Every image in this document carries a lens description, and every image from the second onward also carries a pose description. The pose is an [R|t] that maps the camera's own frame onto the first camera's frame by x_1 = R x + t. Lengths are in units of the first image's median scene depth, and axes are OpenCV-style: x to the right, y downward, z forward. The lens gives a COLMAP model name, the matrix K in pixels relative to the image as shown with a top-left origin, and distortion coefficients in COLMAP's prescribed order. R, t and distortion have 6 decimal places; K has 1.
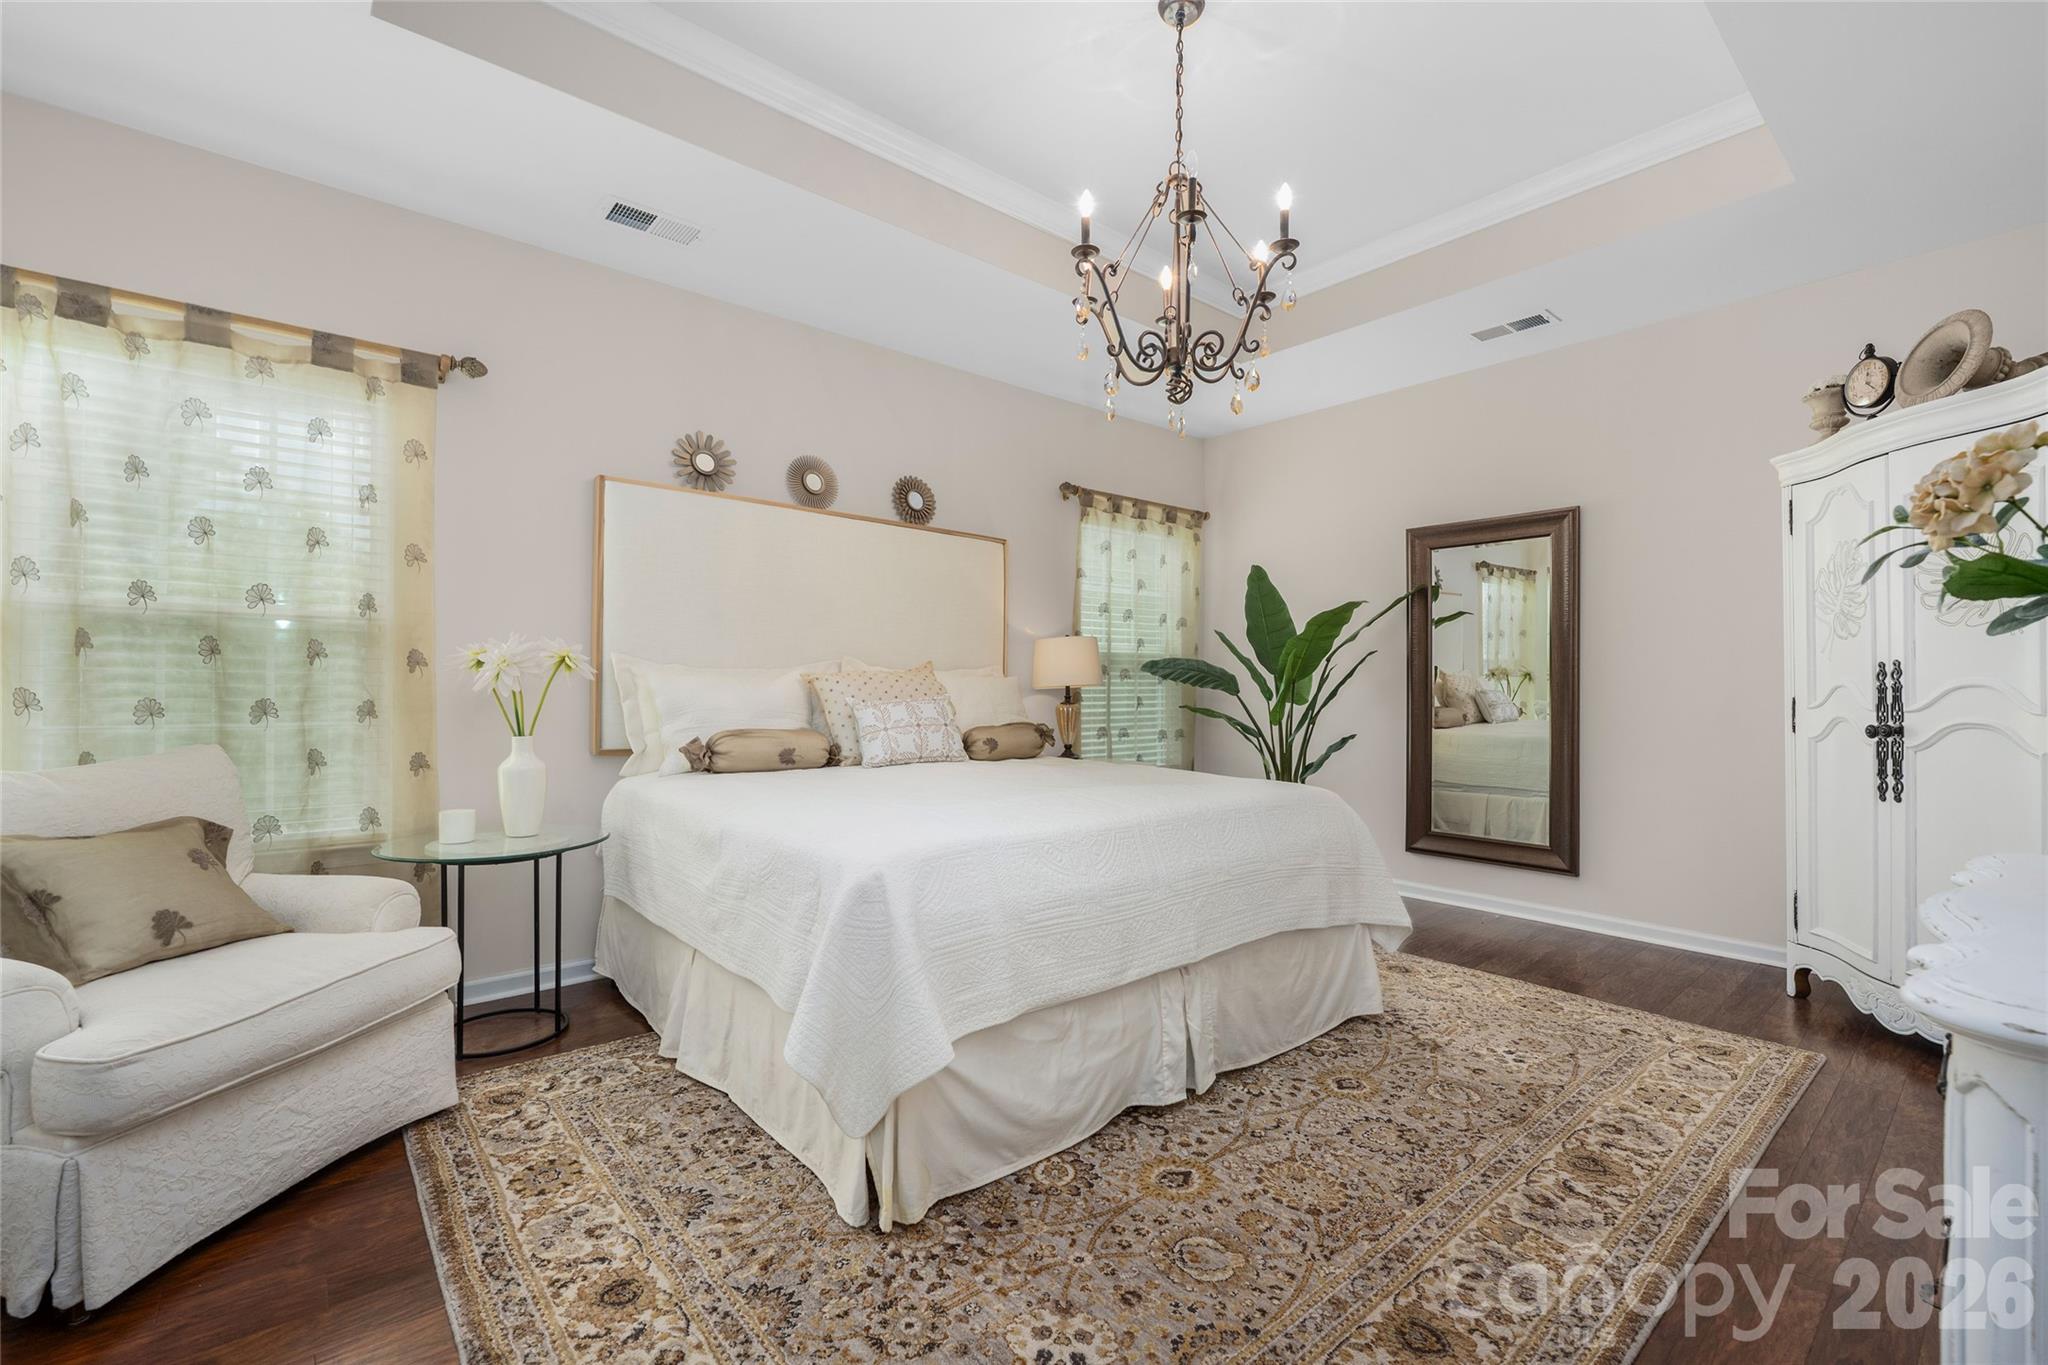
lens RADIAL K [[899.9, 0, 1023.1], [0, 899.9, 676.4], [0, 0, 1]] dist [-0.004389, 0.000007]
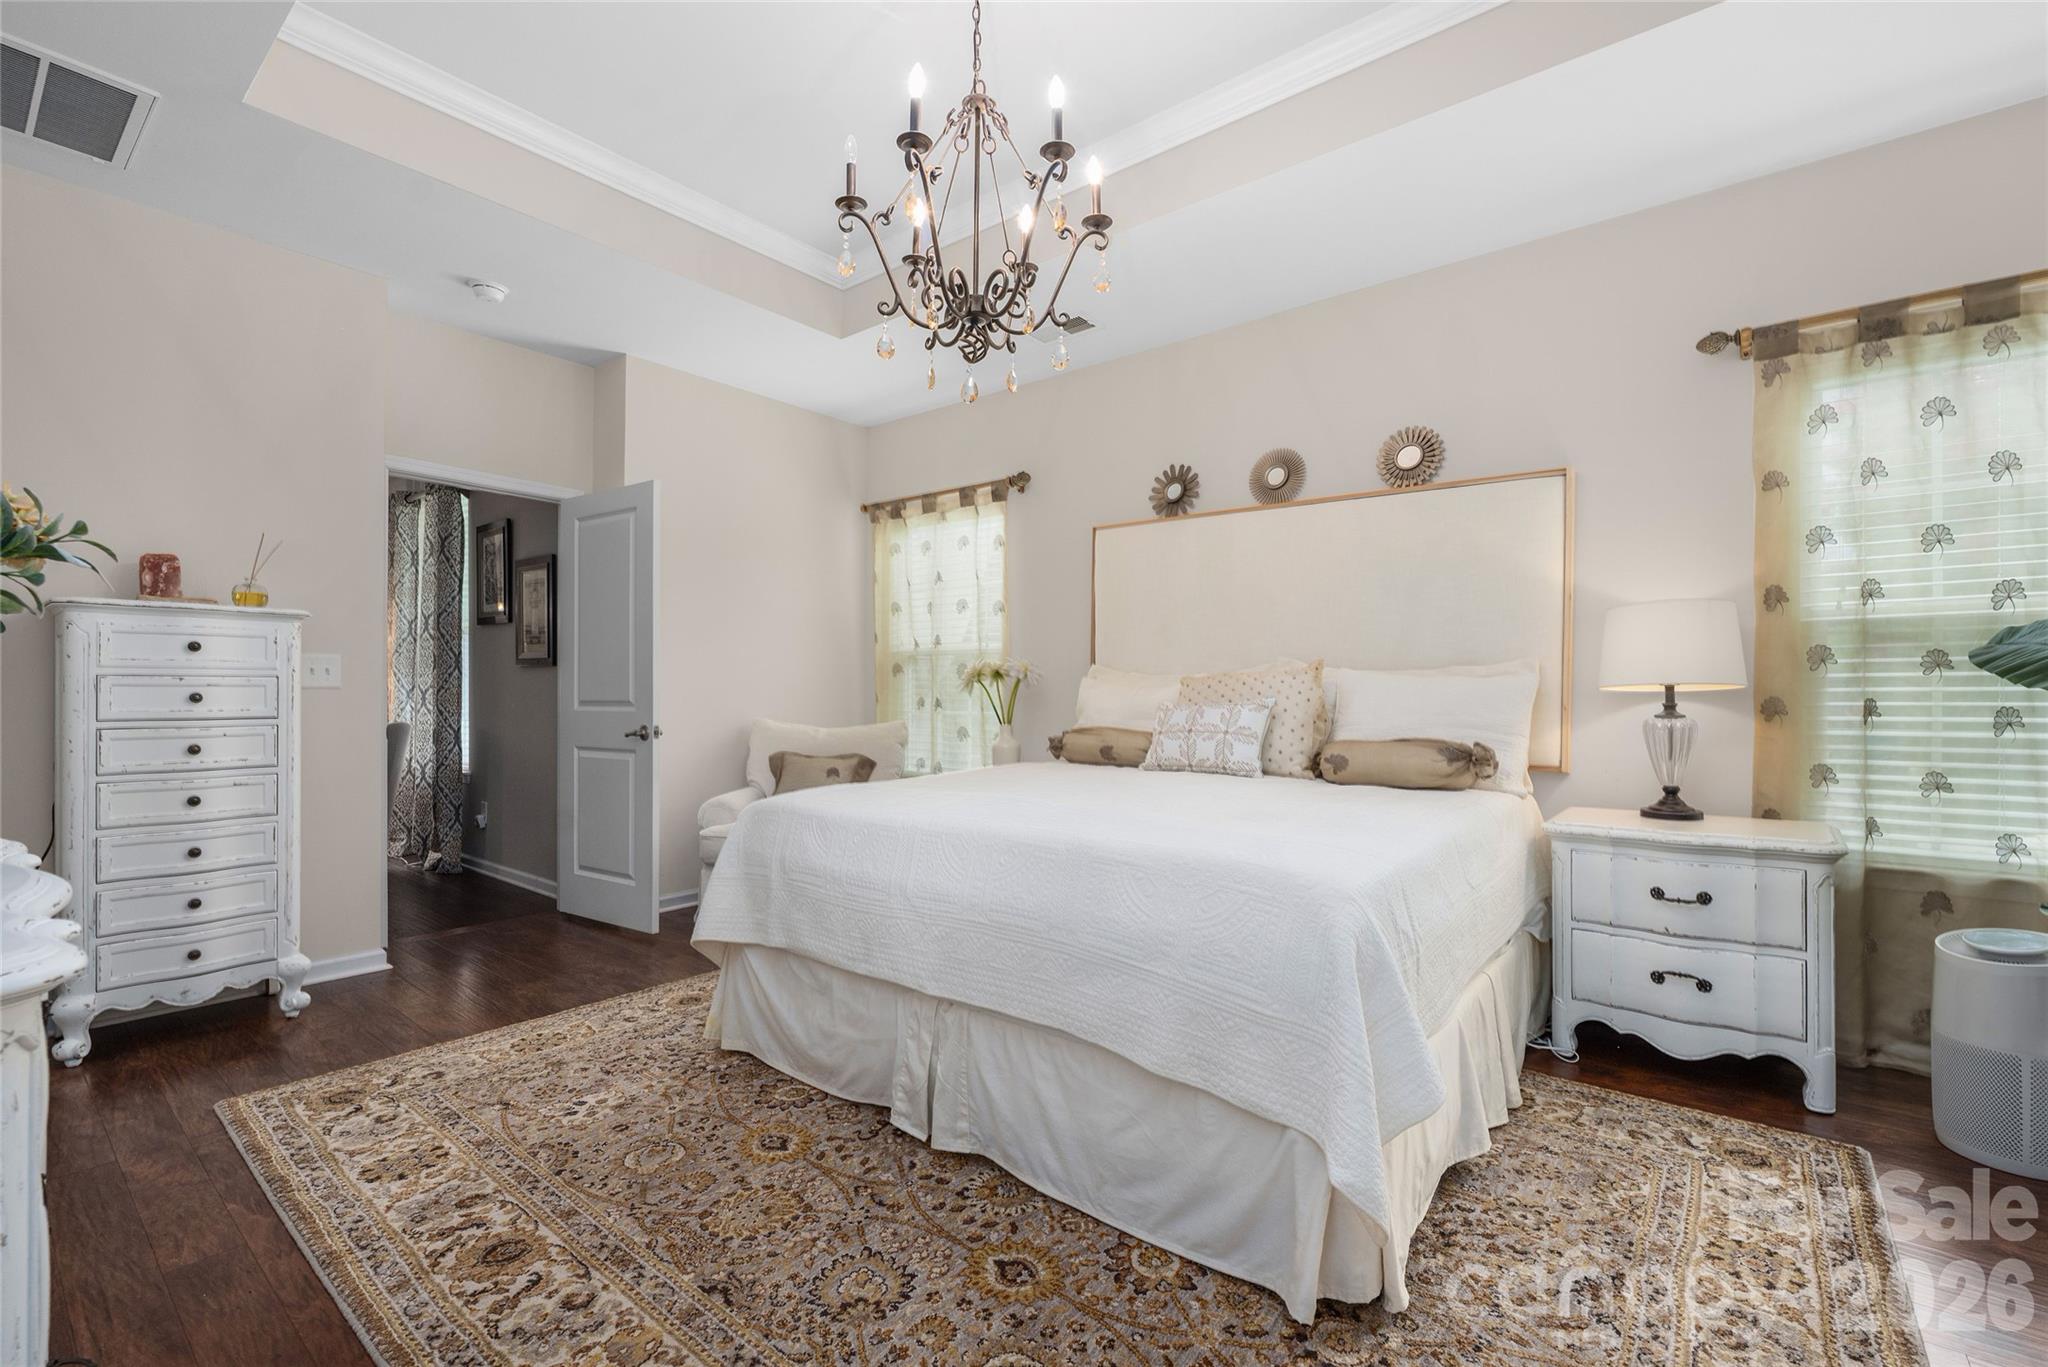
lens RADIAL K [[899.9, 0, 1018.3], [0, 899.9, 682.4], [0, 0, 1]] dist [-0.004389, 0.000007]
pose [[0.164832, -0.014622, -0.986213, 0.990645], [0.012177, 0.999844, -0.012789, 0.017620], [0.986246, -0.009901, 0.164985, 0.855945]]
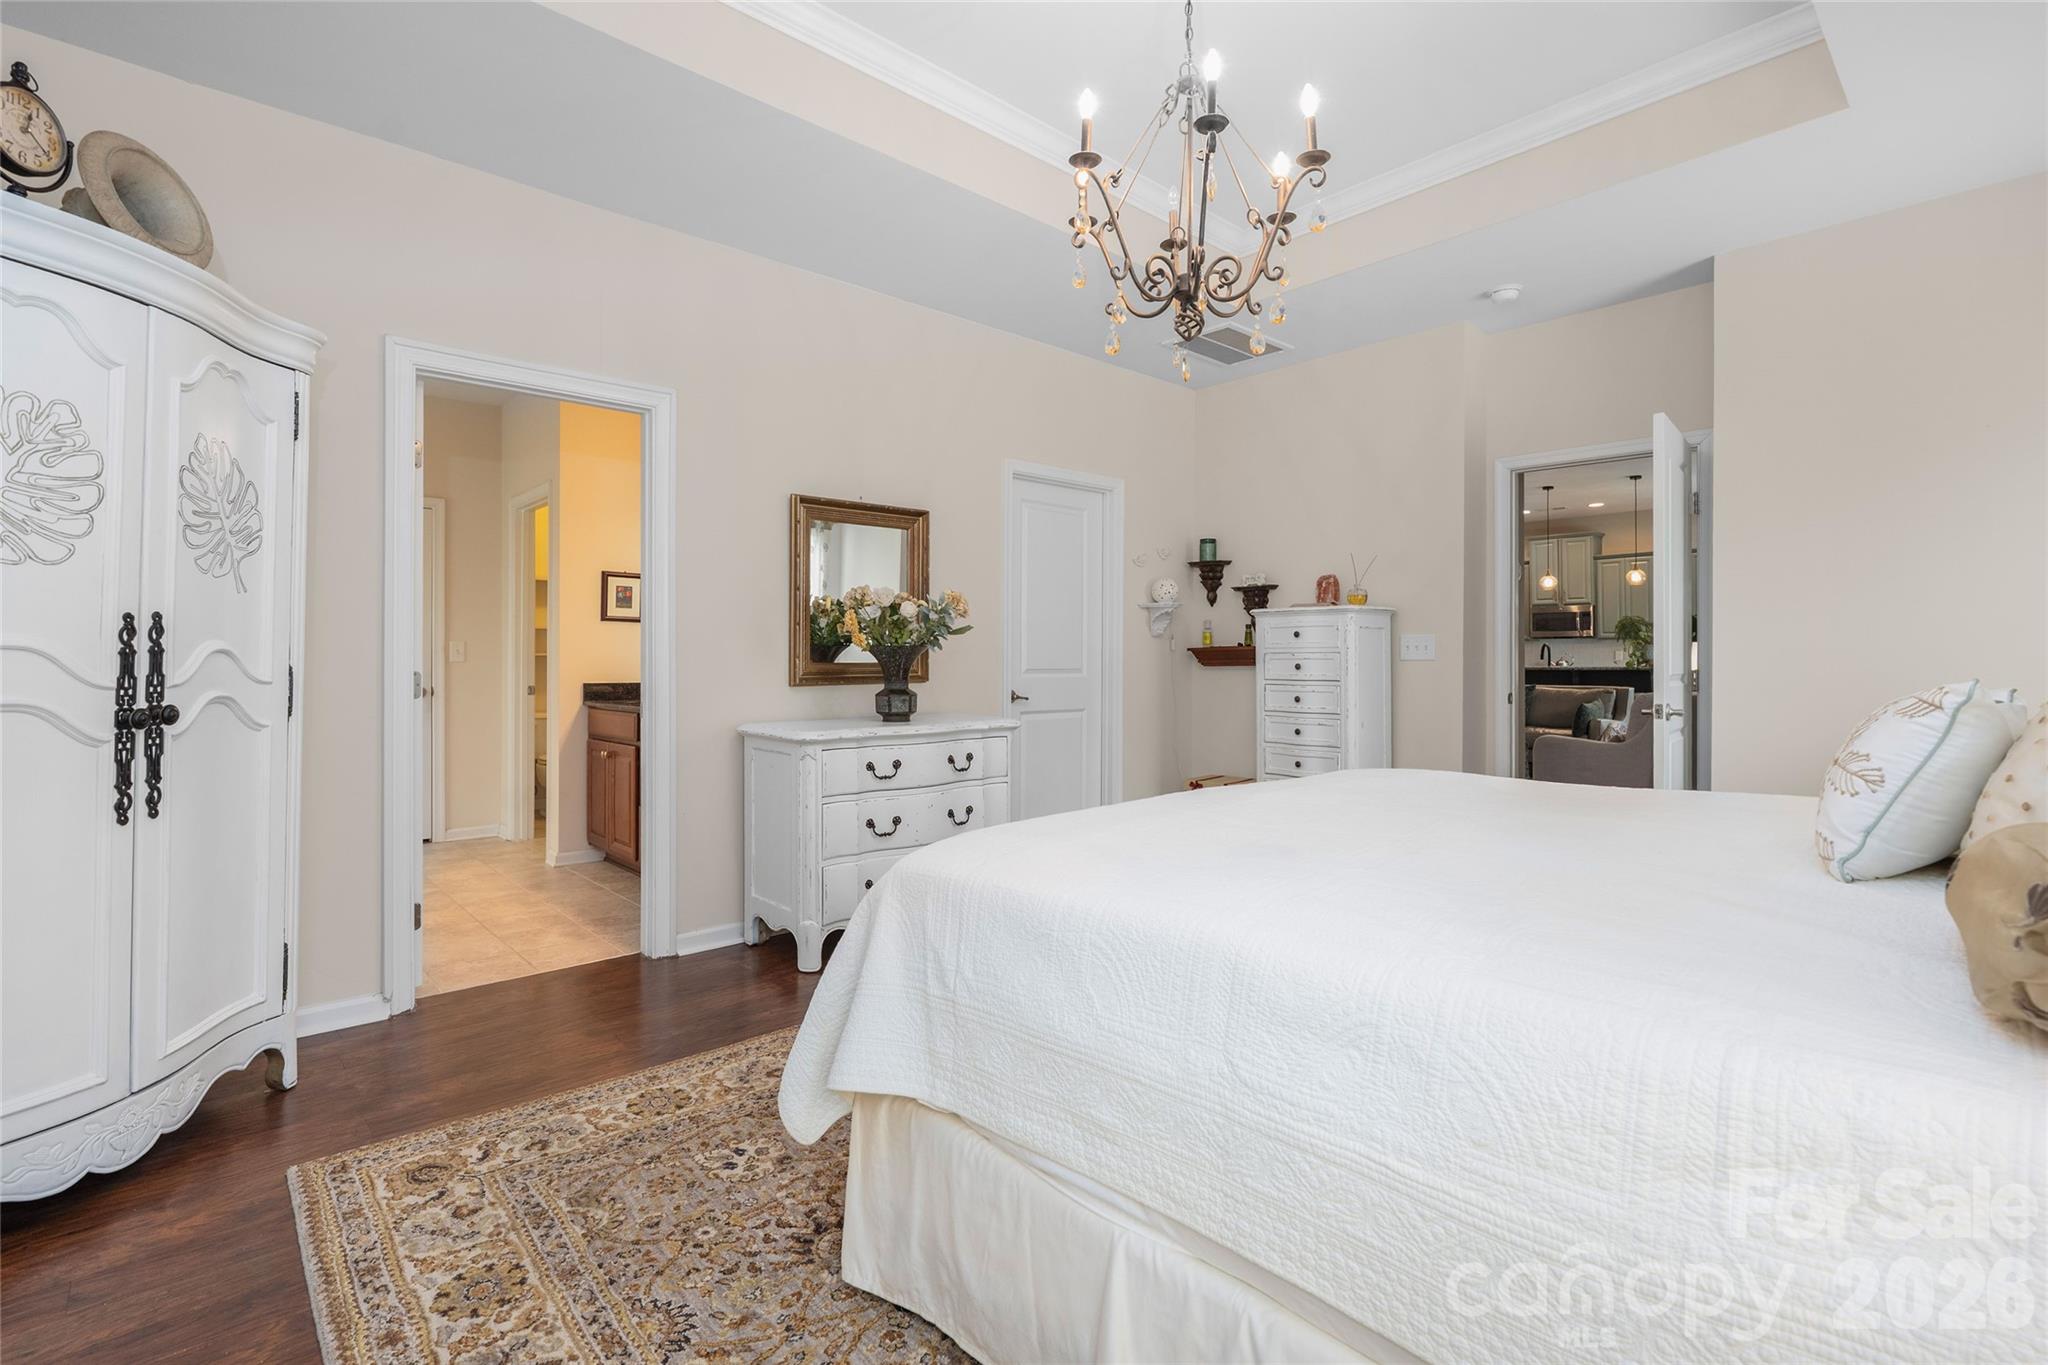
lens RADIAL K [[930.3, 0, 1018.5], [0, 930.3, 665.1], [0, 0, 1]] dist [0.001913, 0.000180]
pose [[-0.999643, -0.009118, -0.025130, 0.344431], [-0.008980, 0.999944, -0.005616, 0.021601], [0.025180, -0.005388, -0.999668, 1.810122]]
